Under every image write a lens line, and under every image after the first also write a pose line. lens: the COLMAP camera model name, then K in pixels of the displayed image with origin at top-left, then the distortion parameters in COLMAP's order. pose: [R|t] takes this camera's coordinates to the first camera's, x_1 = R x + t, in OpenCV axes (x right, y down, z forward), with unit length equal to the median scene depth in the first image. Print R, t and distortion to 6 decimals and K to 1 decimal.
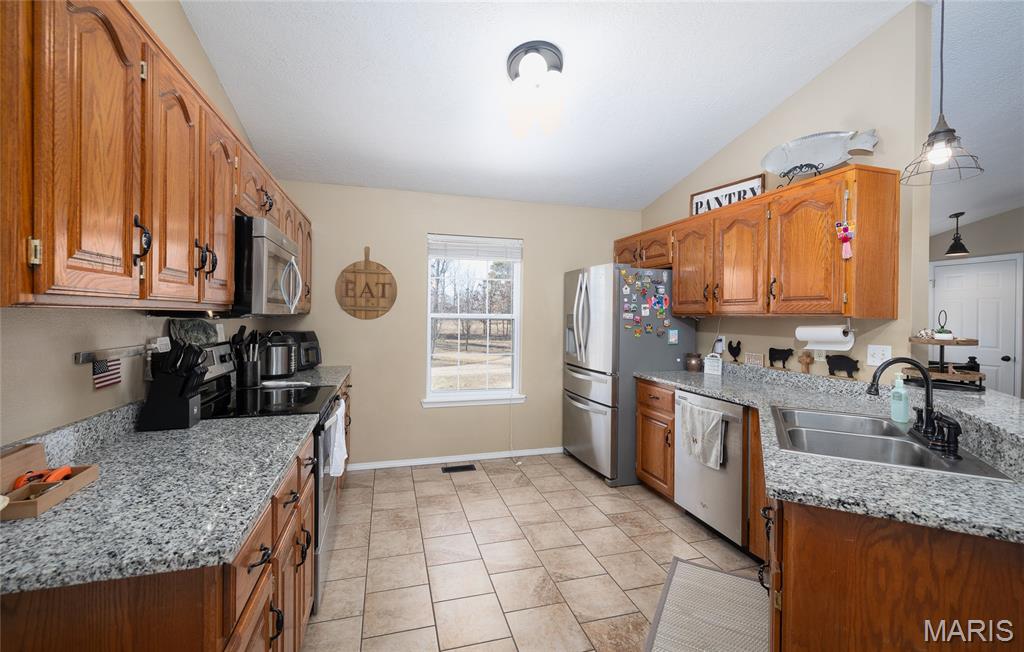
lens RADIAL K [[436.0, 0, 512.7], [0, 436.0, 323.0], [0, 0, 1]] dist [-0.000882, -0.000685]
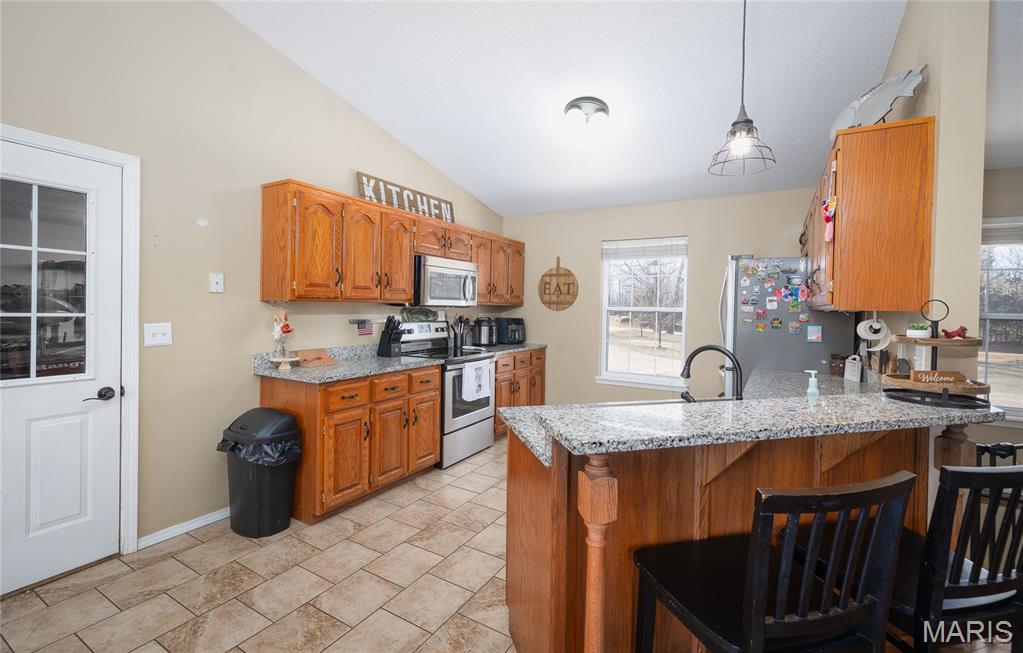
lens RADIAL K [[435.6, 0, 509.8], [0, 435.6, 310.6], [0, 0, 1]] dist [-0.000882, -0.000685]
pose [[0.690958, 0.009416, -0.722833, 0.576942], [-0.023015, 0.999695, -0.008978, 0.007270], [0.722528, 0.022840, 0.690964, -0.035882]]
